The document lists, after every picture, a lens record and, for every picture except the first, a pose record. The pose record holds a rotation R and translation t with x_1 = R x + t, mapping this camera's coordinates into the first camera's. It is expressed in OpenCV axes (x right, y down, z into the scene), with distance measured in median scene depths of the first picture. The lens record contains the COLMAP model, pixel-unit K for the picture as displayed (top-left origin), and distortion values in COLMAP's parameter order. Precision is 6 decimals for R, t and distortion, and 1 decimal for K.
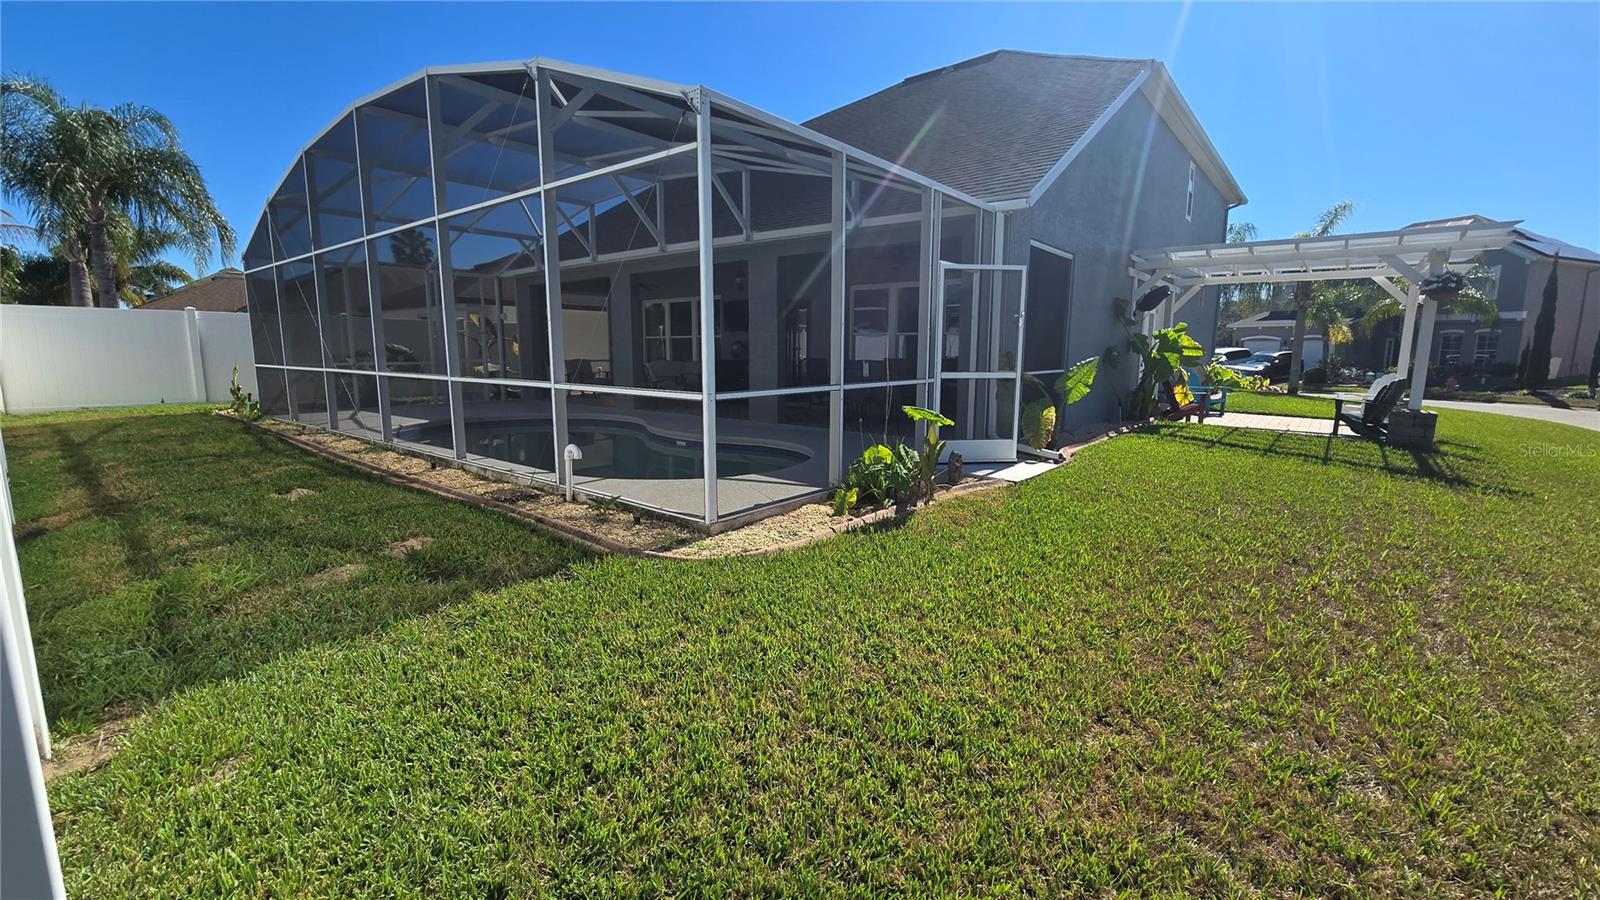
lens RADIAL K [[658.0, 0, 797.5], [0, 658.0, 445.5], [0, 0, 1]] dist [-0.001442, 0.000484]
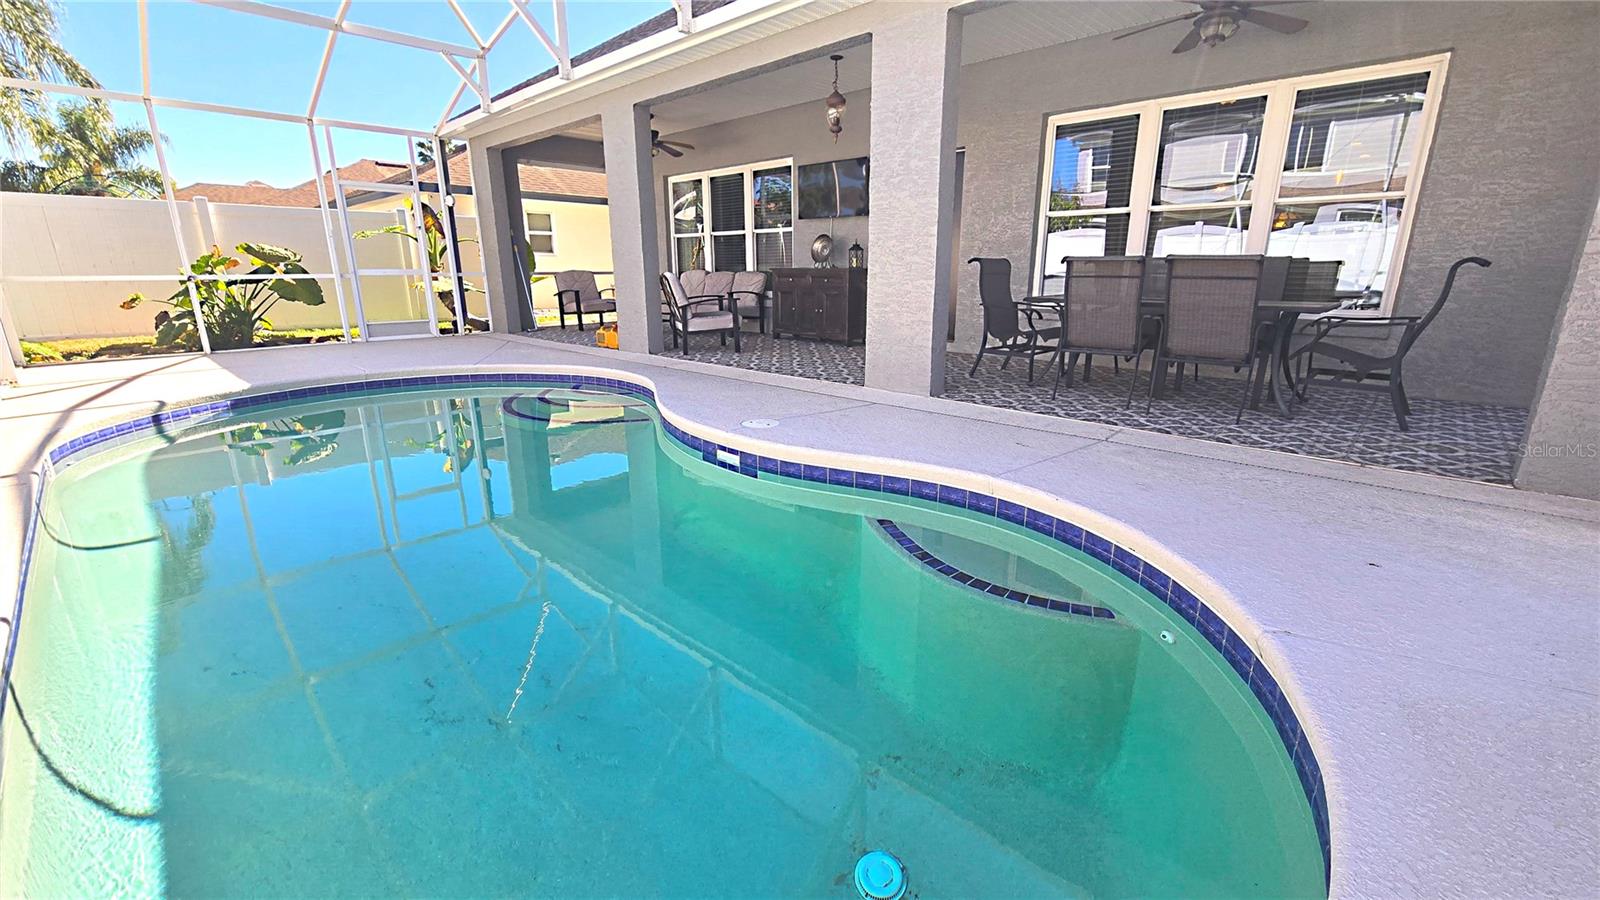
lens RADIAL K [[658.0, 0, 797.5], [0, 658.0, 445.5], [0, 0, 1]] dist [-0.001442, 0.000484]
pose [[0.997191, 0.012508, -0.073846, -0.067097], [-0.003652, 0.992903, 0.118868, -0.040847], [0.074809, -0.118265, 0.990160, 0.388873]]
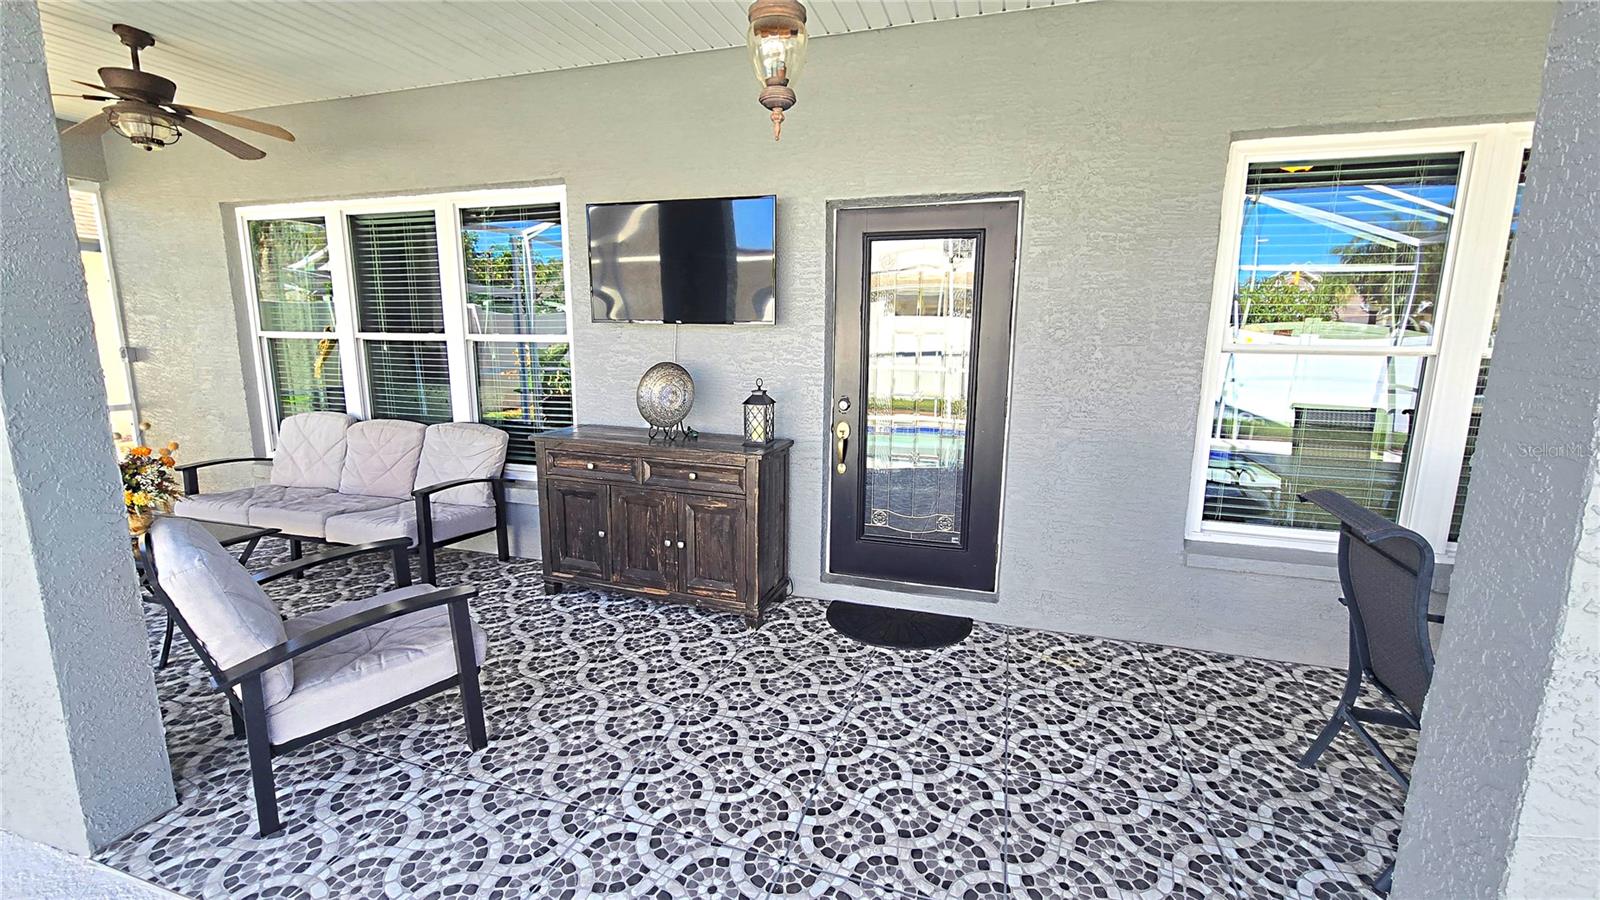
lens RADIAL K [[657.2, 0, 802.7], [0, 657.2, 442.8], [0, 0, 1]] dist [0.000696, 0.000329]
pose [[0.927424, -0.059878, 0.369187, -0.137216], [0.049587, 0.998073, 0.037311, -0.134758], [-0.370709, -0.016296, 0.928606, 0.741645]]
